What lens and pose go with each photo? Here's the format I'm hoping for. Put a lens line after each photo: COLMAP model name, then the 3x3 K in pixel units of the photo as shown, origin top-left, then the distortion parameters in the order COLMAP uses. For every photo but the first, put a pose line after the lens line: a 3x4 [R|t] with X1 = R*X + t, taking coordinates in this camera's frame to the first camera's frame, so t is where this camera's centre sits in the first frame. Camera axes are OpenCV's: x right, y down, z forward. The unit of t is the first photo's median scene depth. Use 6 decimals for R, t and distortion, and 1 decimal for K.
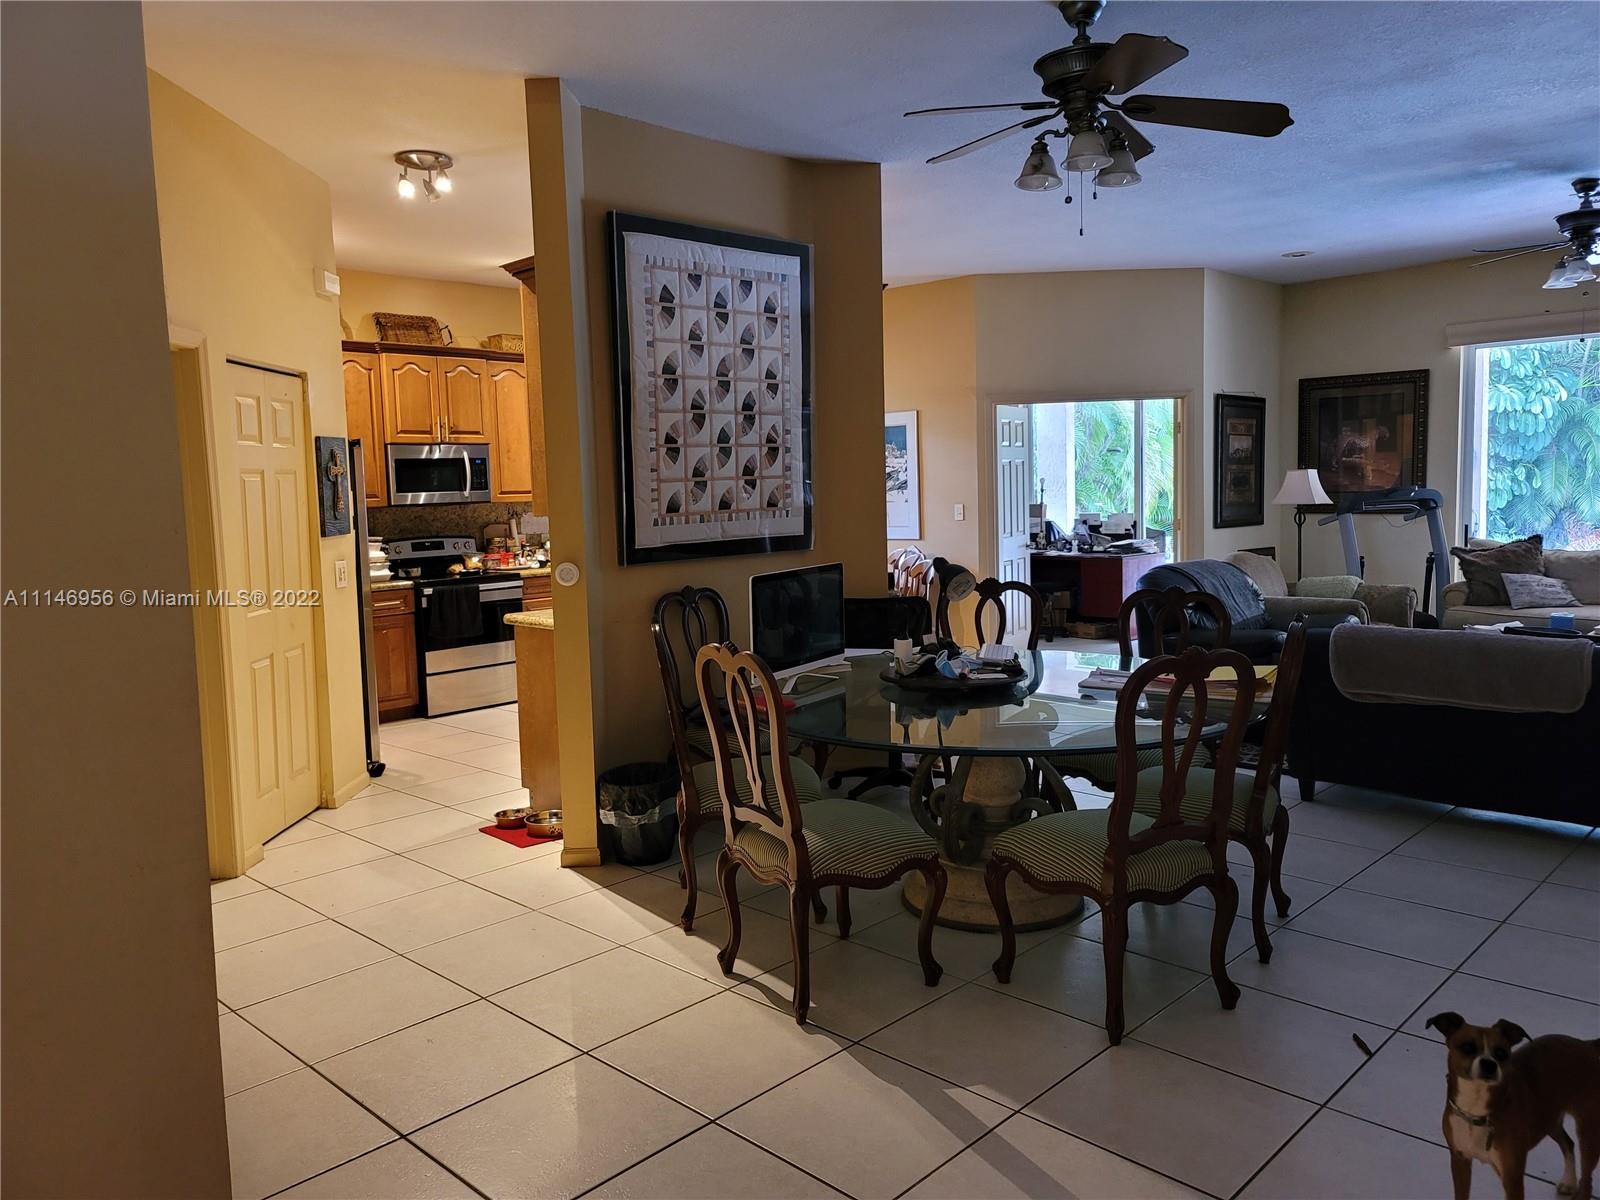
lens RADIAL K [[1163.0, 0, 800.0], [0, 1163.0, 600.0], [0, 0, 1]] dist [0.004913, 0.000932]
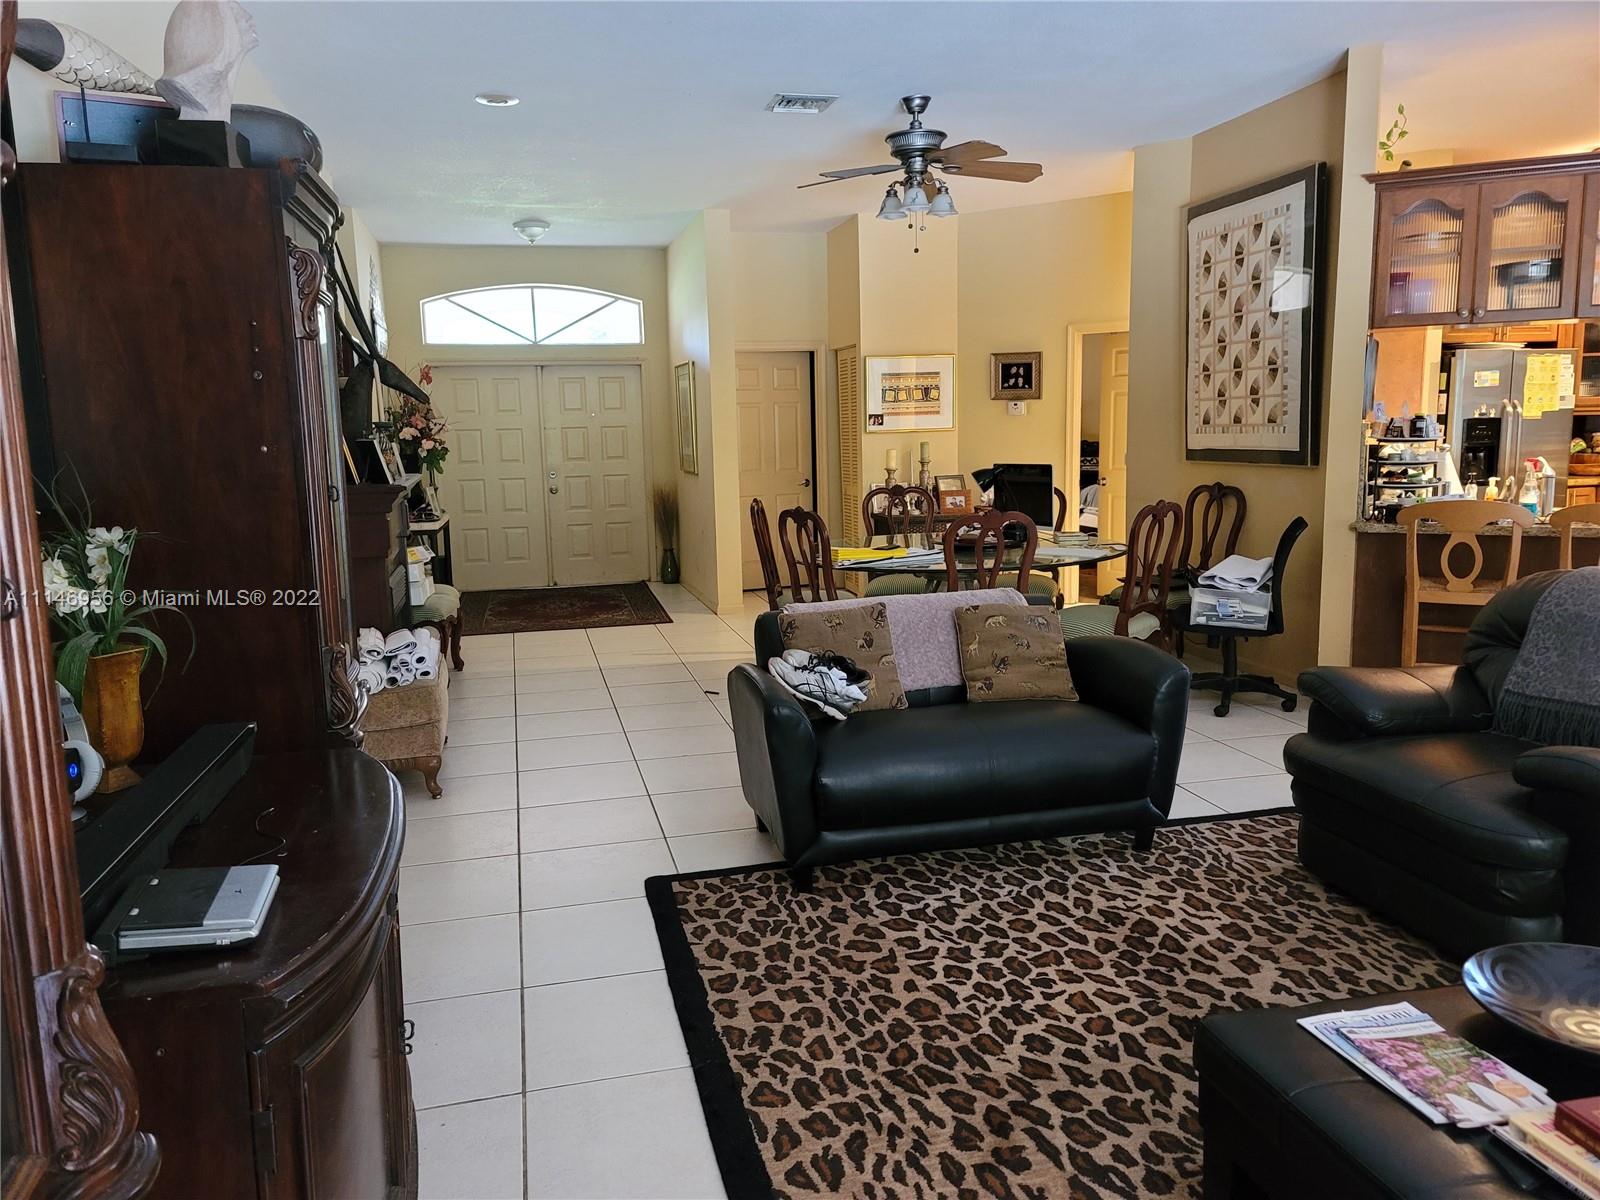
lens RADIAL K [[1163.0, 0, 800.0], [0, 1163.0, 600.0], [0, 0, 1]] dist [0.004913, 0.000932]
pose [[-0.535012, 0.158814, -0.829783, 1.221898], [-0.056954, 0.973158, 0.222978, -0.144723], [0.842922, 0.166556, -0.511607, 1.280807]]
